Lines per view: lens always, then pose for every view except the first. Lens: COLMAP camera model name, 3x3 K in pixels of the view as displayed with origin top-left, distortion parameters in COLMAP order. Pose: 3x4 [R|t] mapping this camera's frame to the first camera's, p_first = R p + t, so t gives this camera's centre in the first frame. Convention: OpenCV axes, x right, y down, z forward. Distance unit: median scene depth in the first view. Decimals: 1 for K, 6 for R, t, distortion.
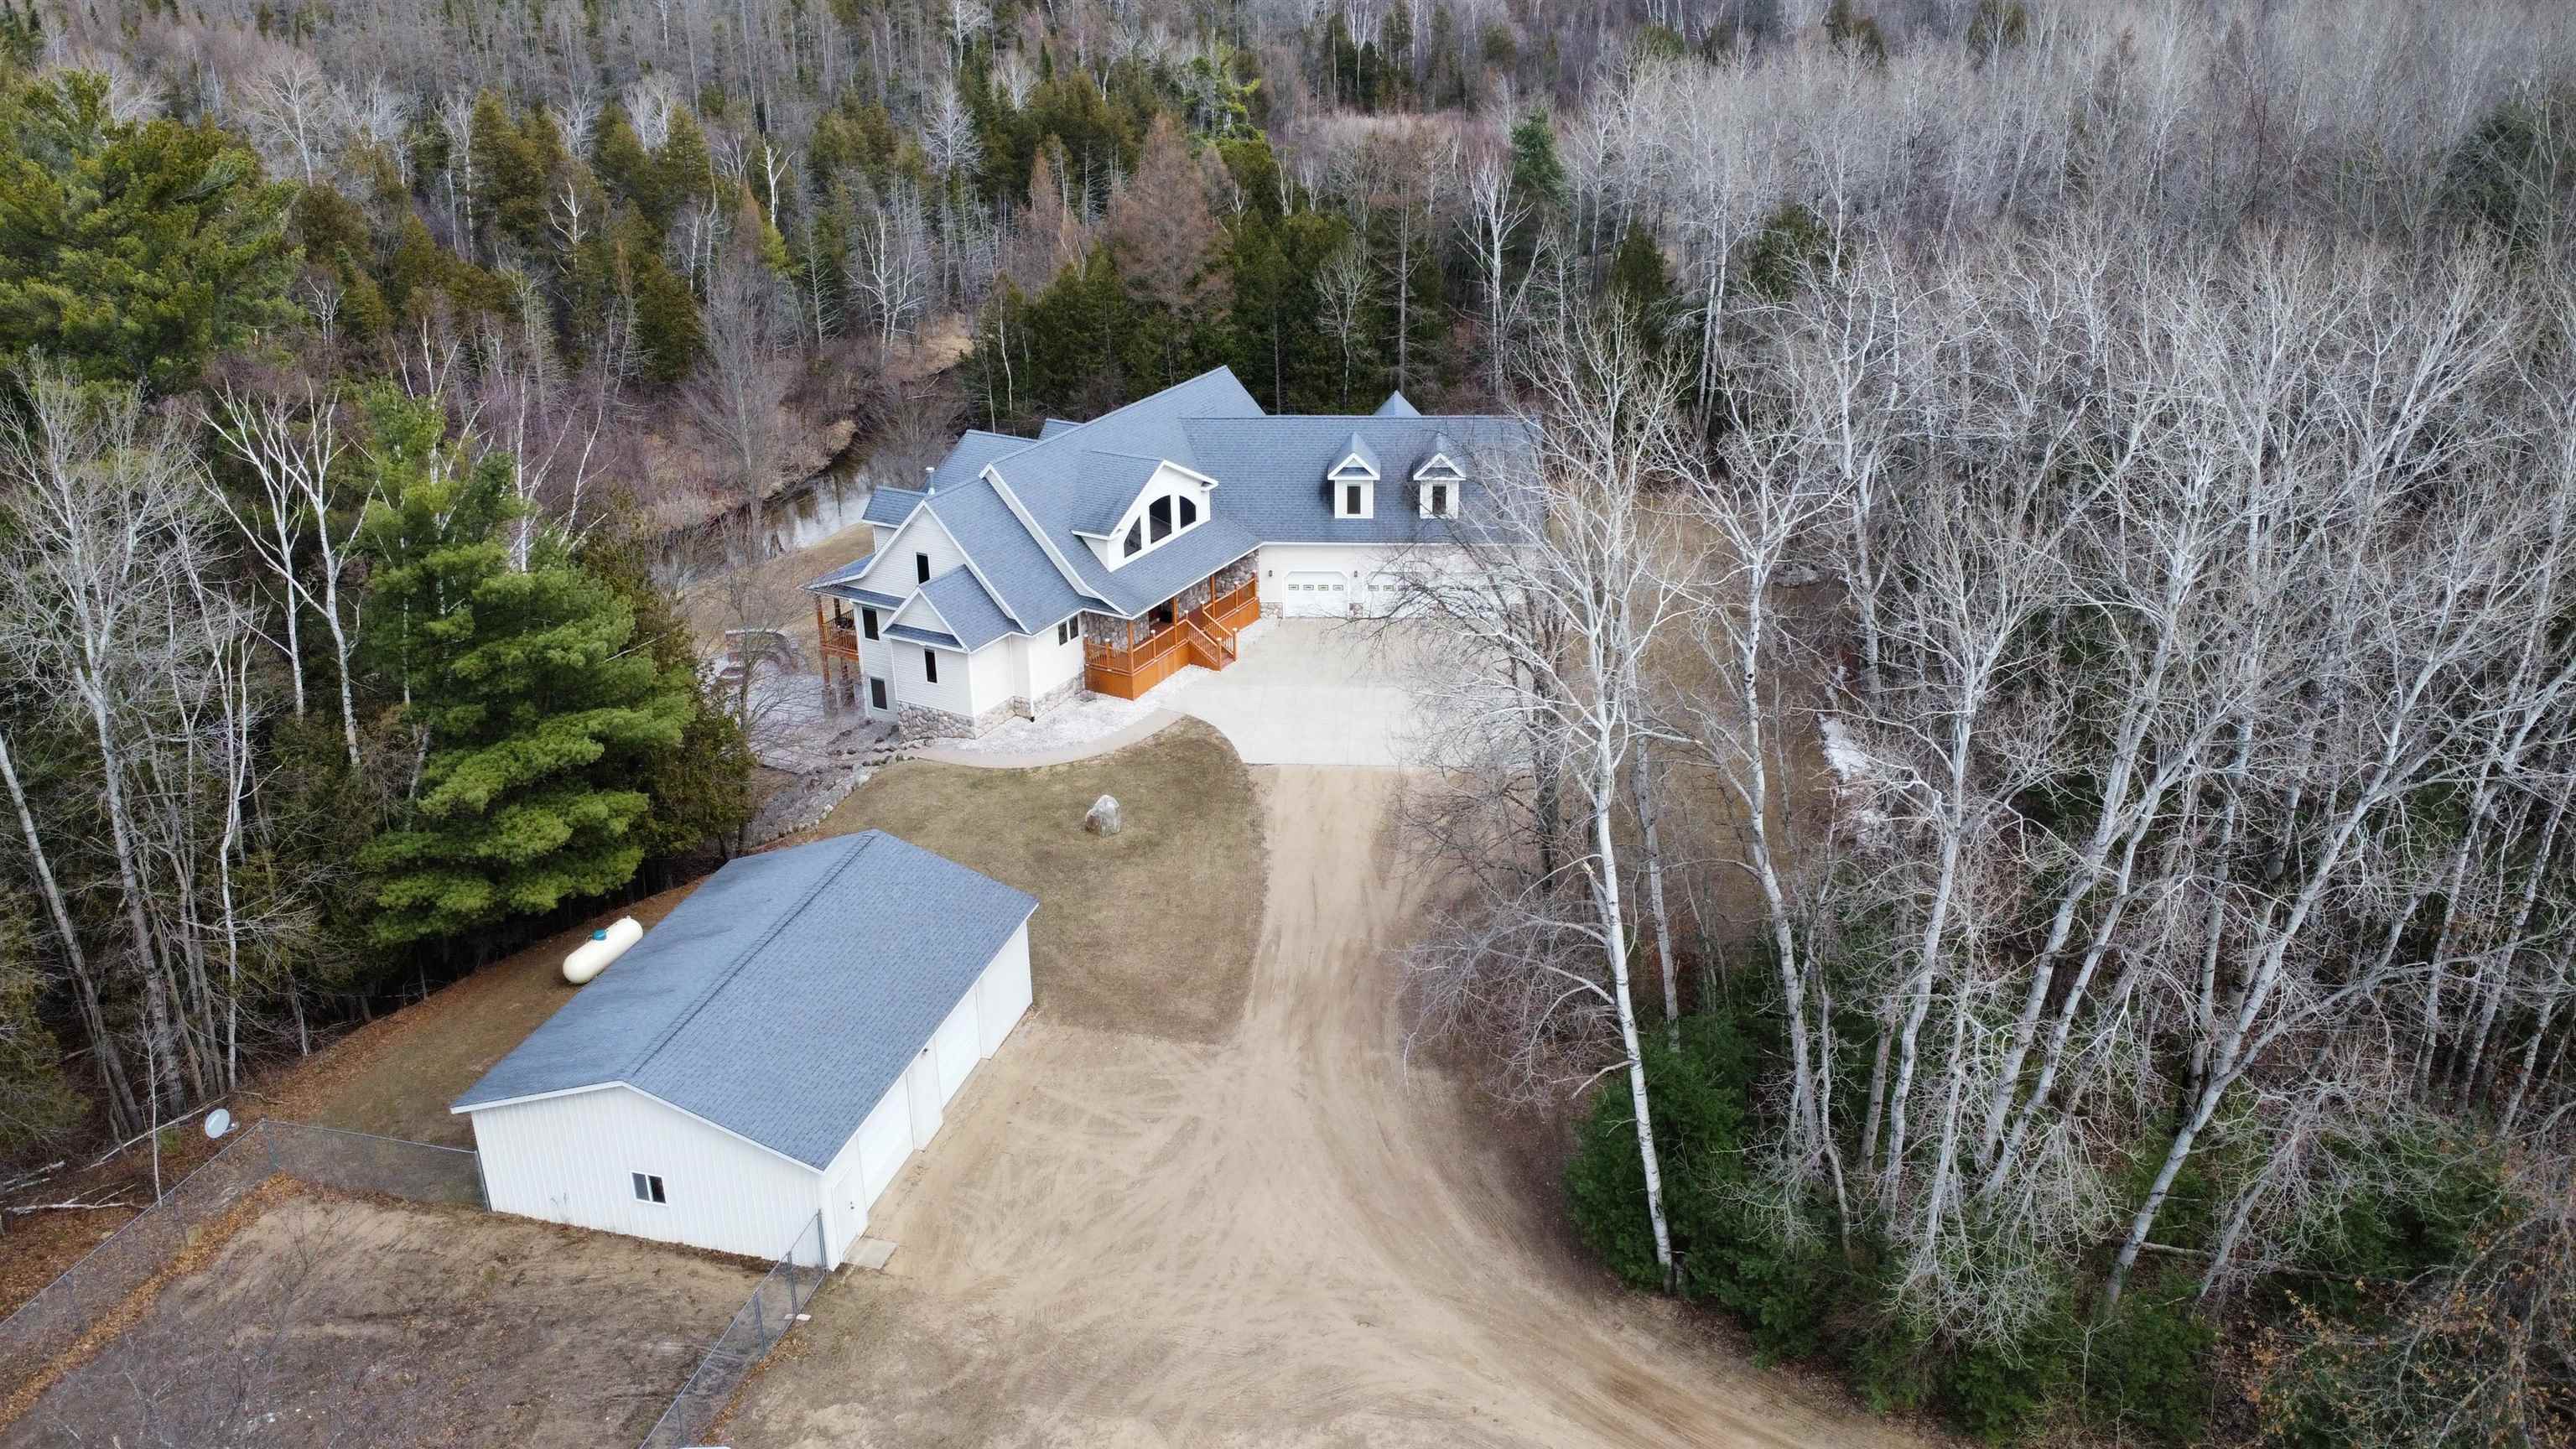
lens RADIAL K [[1933.0, 0, 1288.0], [0, 1933.0, 724.5], [0, 0, 1]] dist [0.009937, 0.001498]
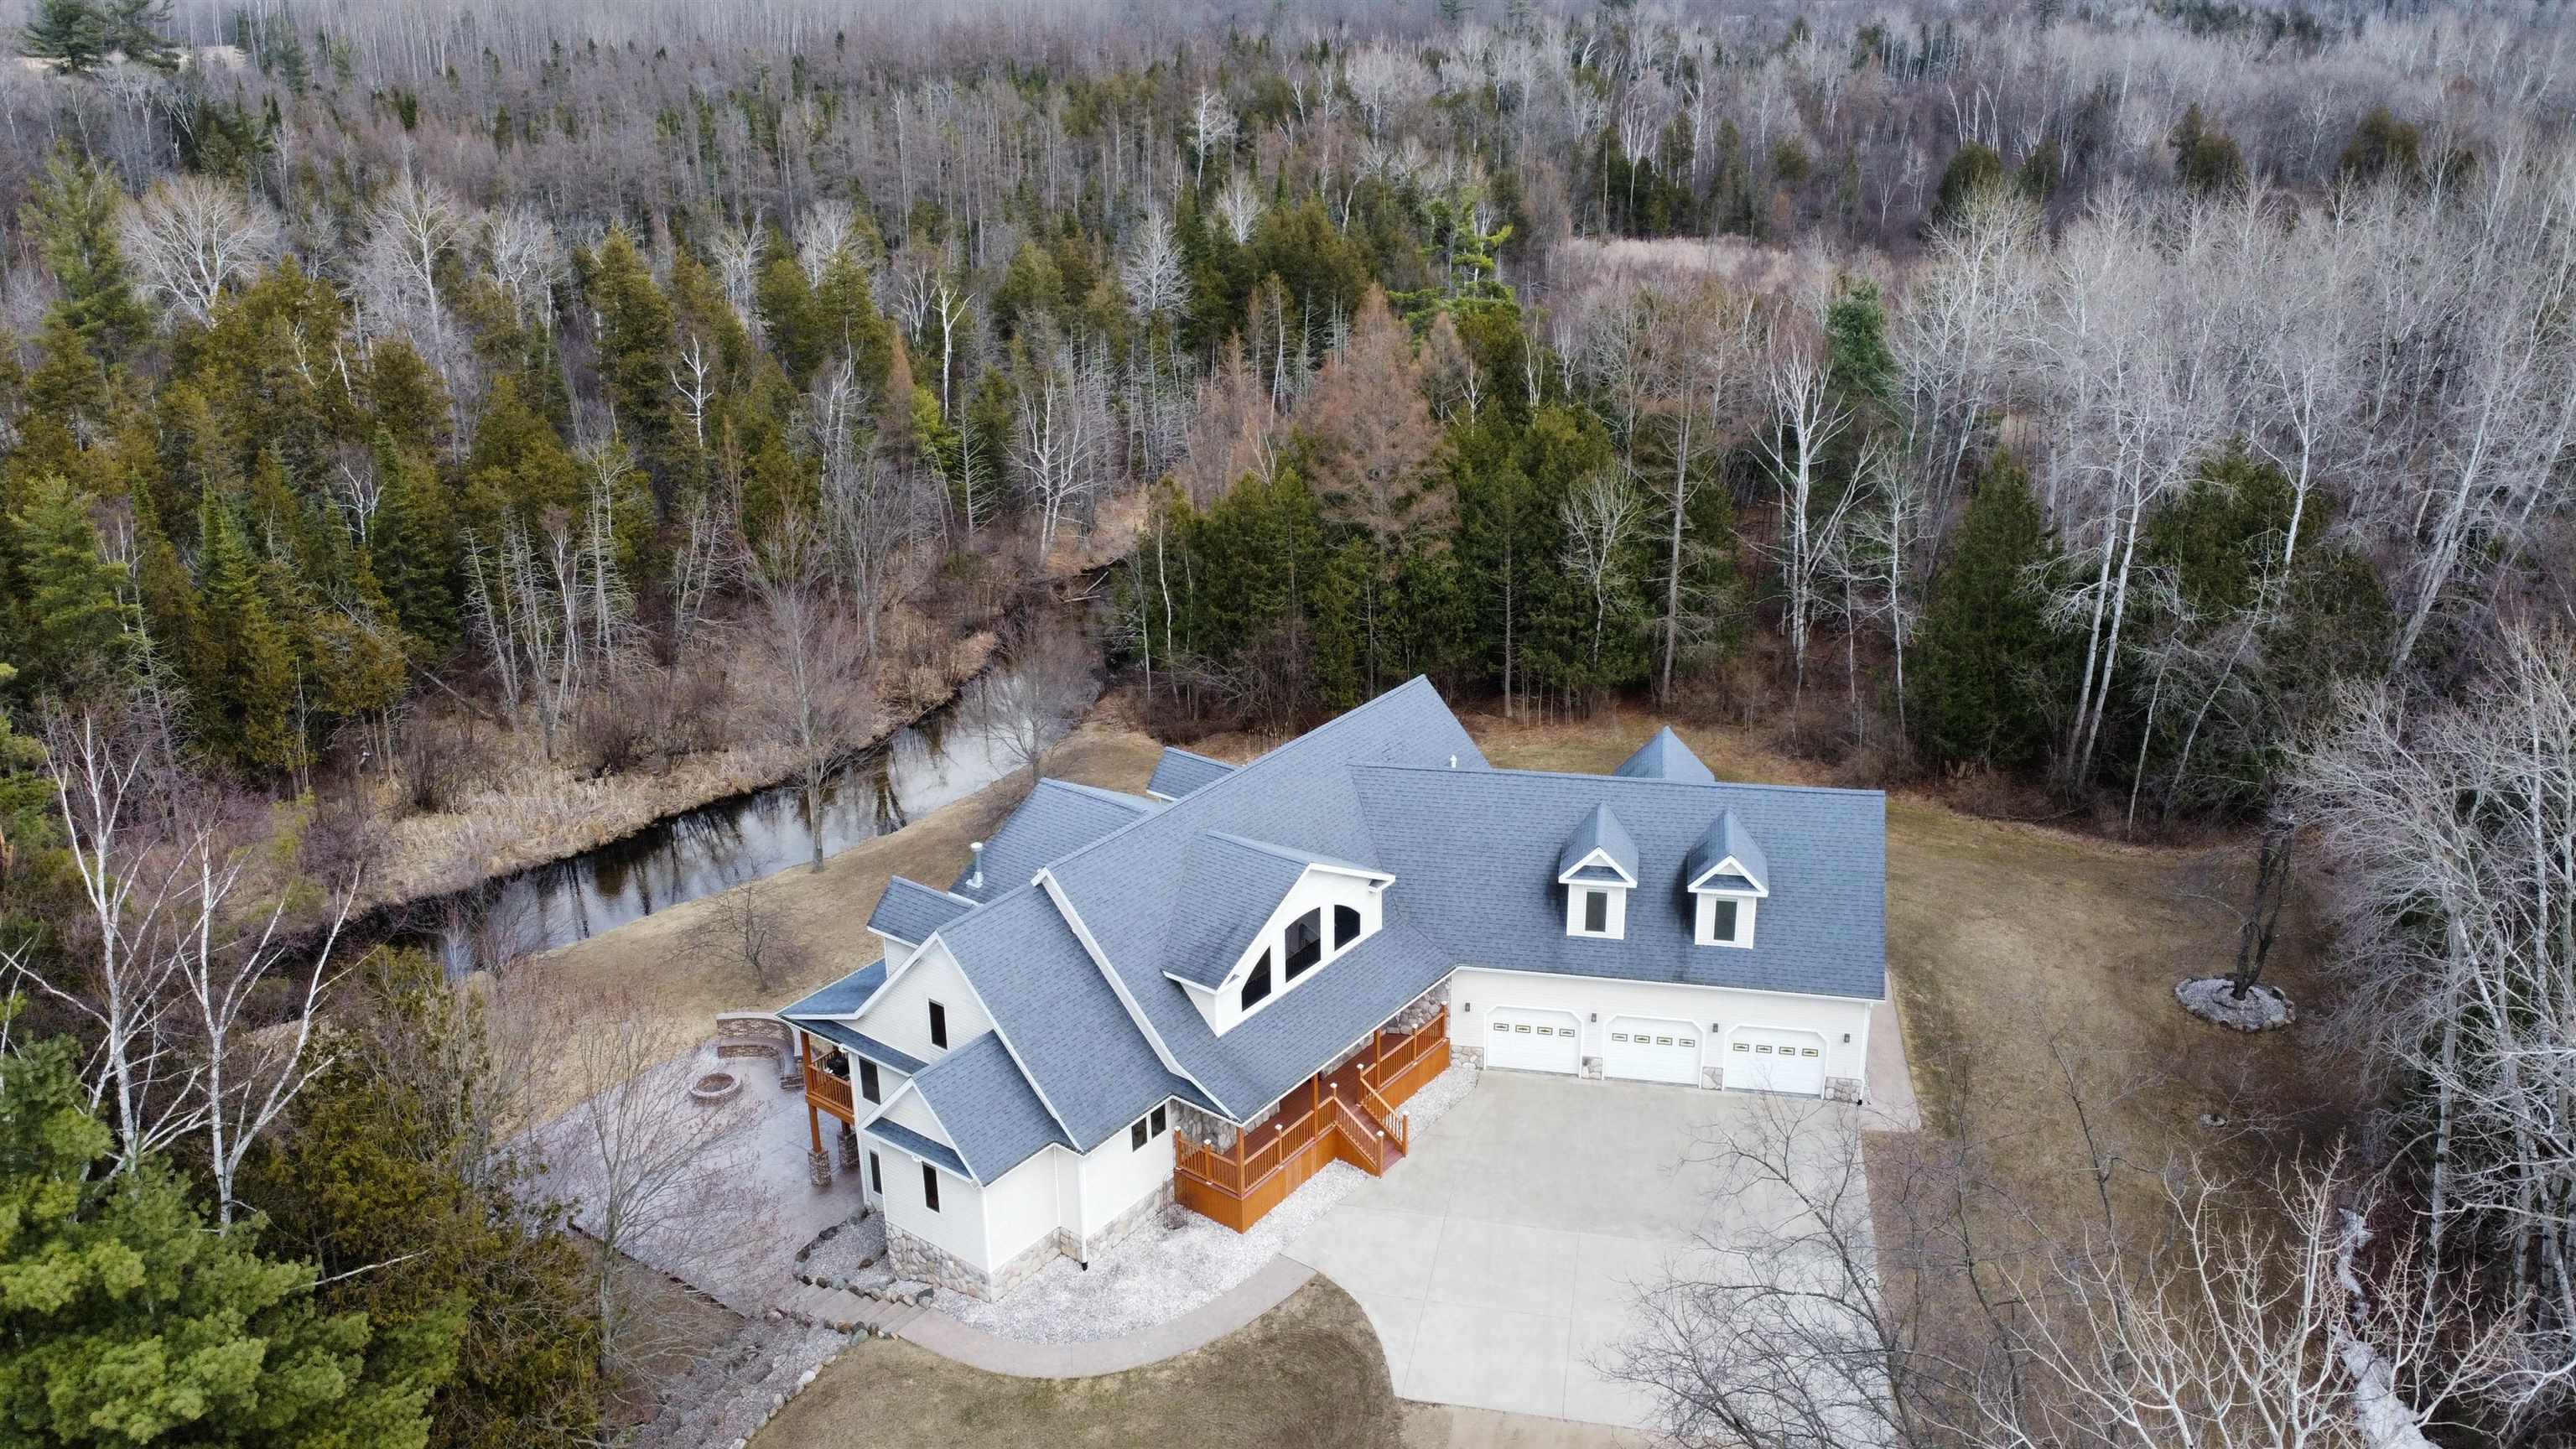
lens RADIAL K [[1933.0, 0, 1288.0], [0, 1933.0, 724.5], [0, 0, 1]] dist [0.009937, 0.001498]
pose [[0.990906, 0.049217, -0.125233, 0.006294], [-0.054430, 0.997773, -0.038548, -0.106565], [0.123057, 0.045014, 0.991378, 0.225671]]
